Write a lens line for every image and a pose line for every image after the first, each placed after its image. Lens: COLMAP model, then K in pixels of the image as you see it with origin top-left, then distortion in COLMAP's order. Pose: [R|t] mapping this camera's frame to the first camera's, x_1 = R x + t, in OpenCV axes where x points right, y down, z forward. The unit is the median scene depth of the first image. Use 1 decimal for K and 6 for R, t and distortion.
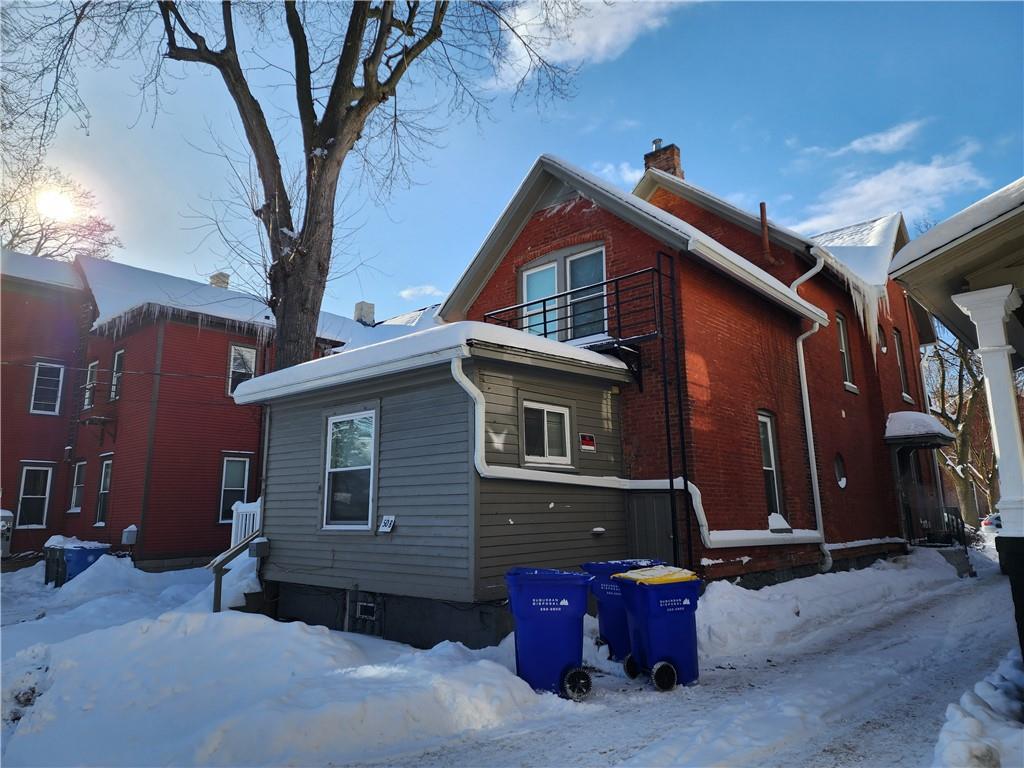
lens RADIAL K [[690.9, 0, 509.7], [0, 690.9, 379.9], [0, 0, 1]] dist [0.010802, 0.001292]
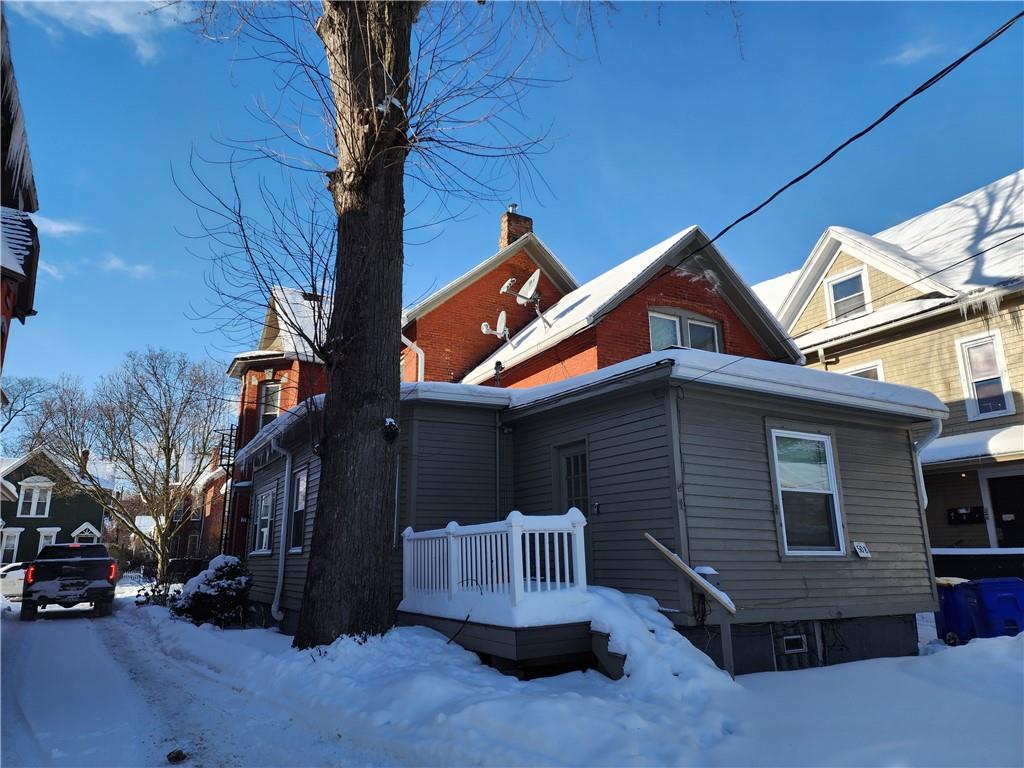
lens RADIAL K [[690.9, 0, 507.3], [0, 690.9, 386.3], [0, 0, 1]] dist [0.010802, 0.001292]
pose [[0.323151, 0.239611, 0.915511, -1.252293], [-0.179848, 0.965334, -0.189169, 0.241206], [-0.929100, -0.103523, 0.355043, 1.048973]]
